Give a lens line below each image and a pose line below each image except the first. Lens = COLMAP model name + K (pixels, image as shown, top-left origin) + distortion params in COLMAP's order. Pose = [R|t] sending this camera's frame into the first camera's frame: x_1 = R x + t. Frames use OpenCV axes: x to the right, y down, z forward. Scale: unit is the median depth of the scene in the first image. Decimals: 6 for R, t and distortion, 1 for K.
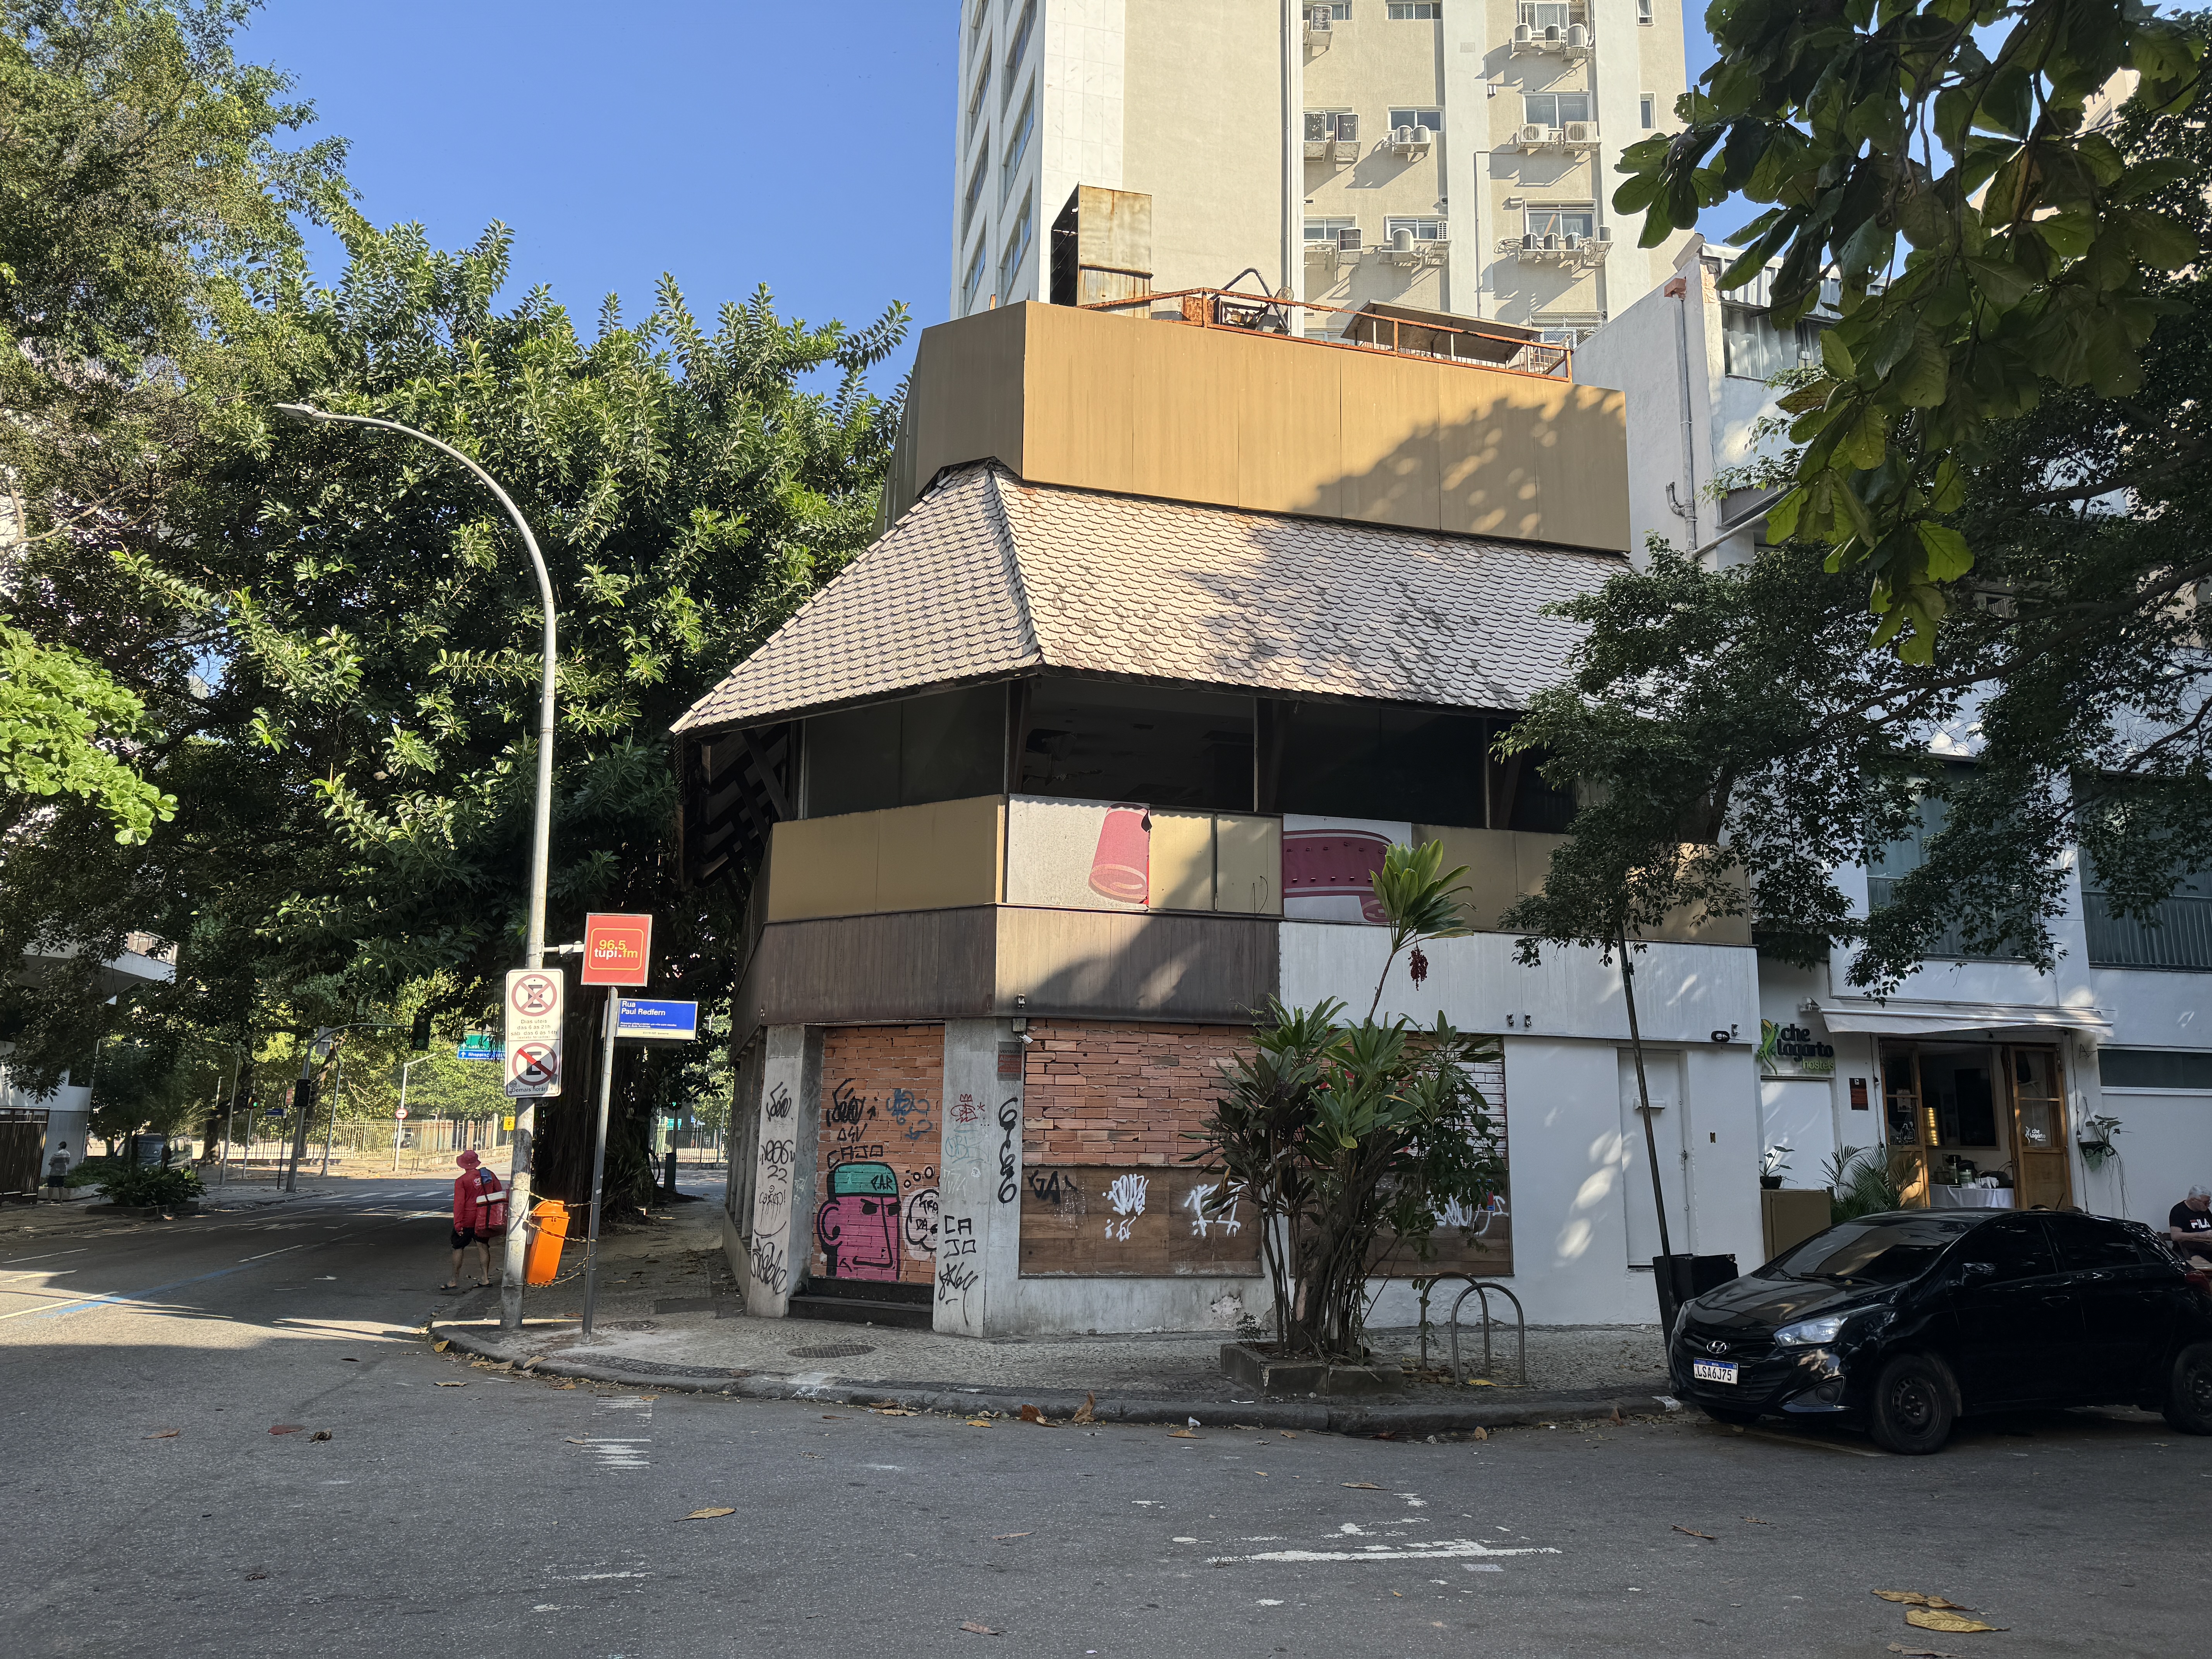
lens RADIAL K [[1600.6, 0, 1107.6], [0, 1600.6, 788.1], [0, 0, 1]] dist [0.017337, 0.001177]
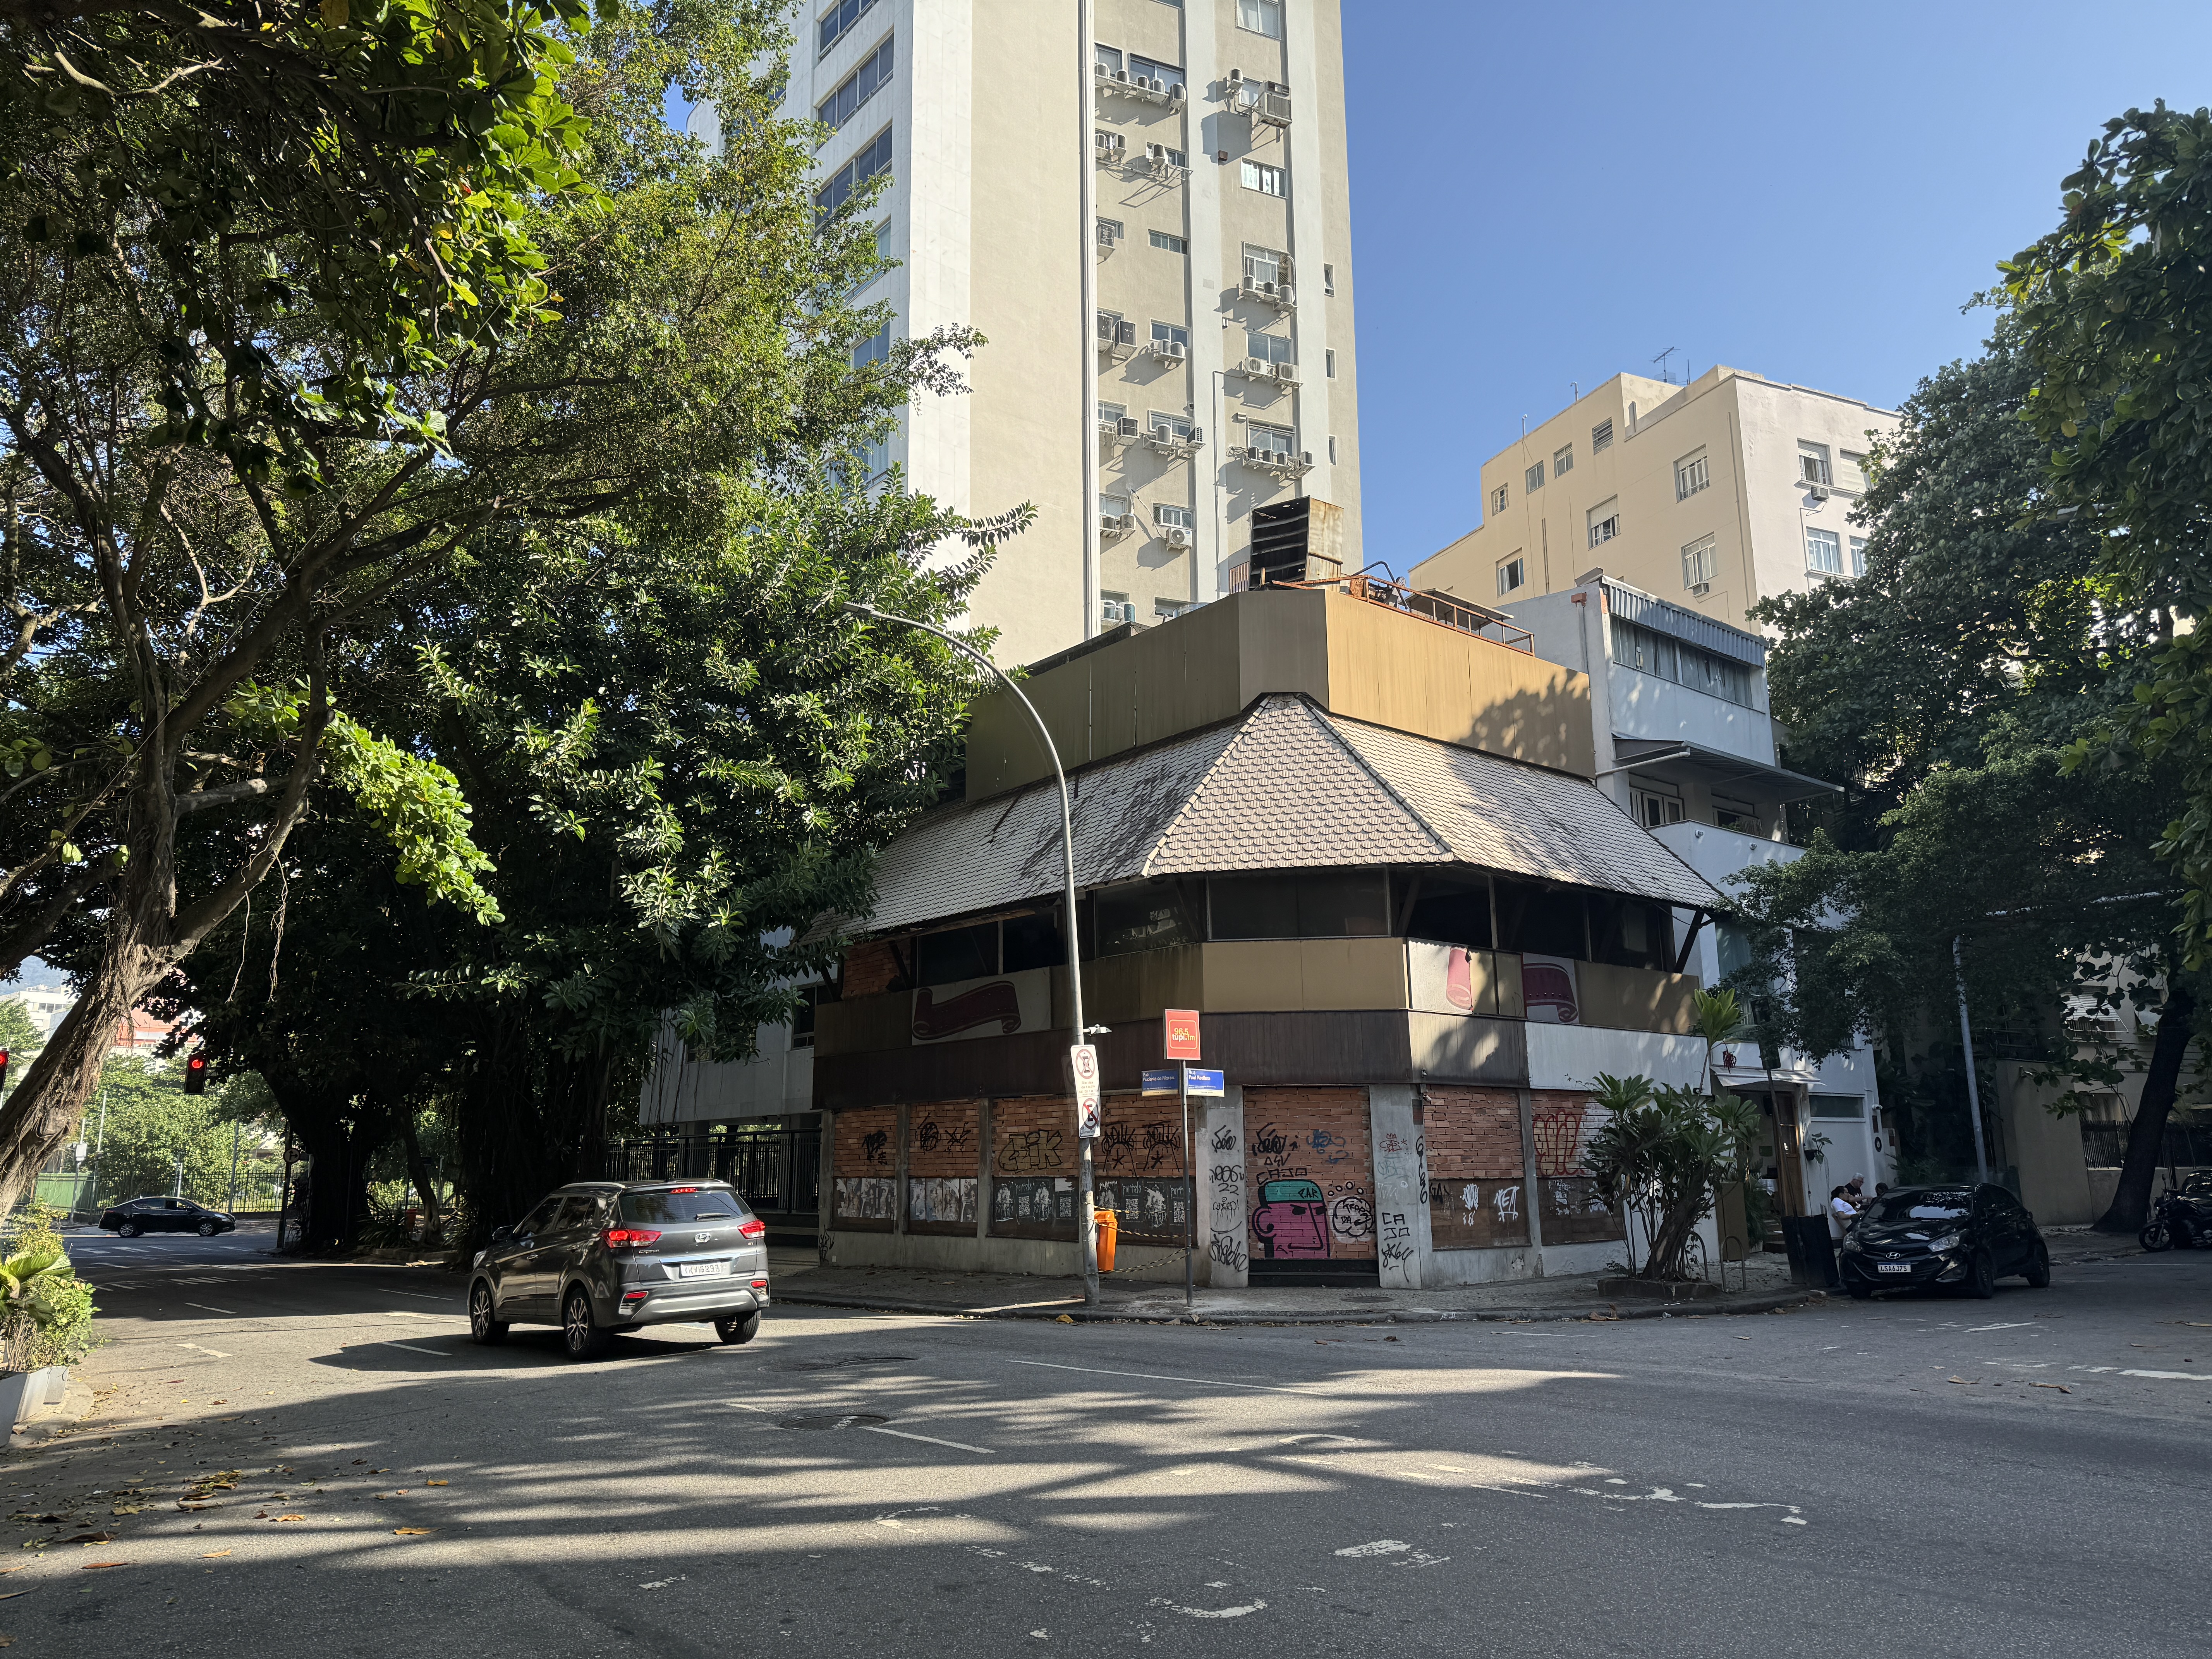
lens RADIAL K [[1540.6, 0, 1102.1], [0, 1540.6, 842.7], [0, 0, 1]] dist [0.029845, -0.003506]
pose [[0.911553, 0.066537, 0.405764, -0.907069], [-0.071974, 0.997405, -0.001865, -0.060122], [-0.404835, -0.027504, 0.913976, -0.216801]]
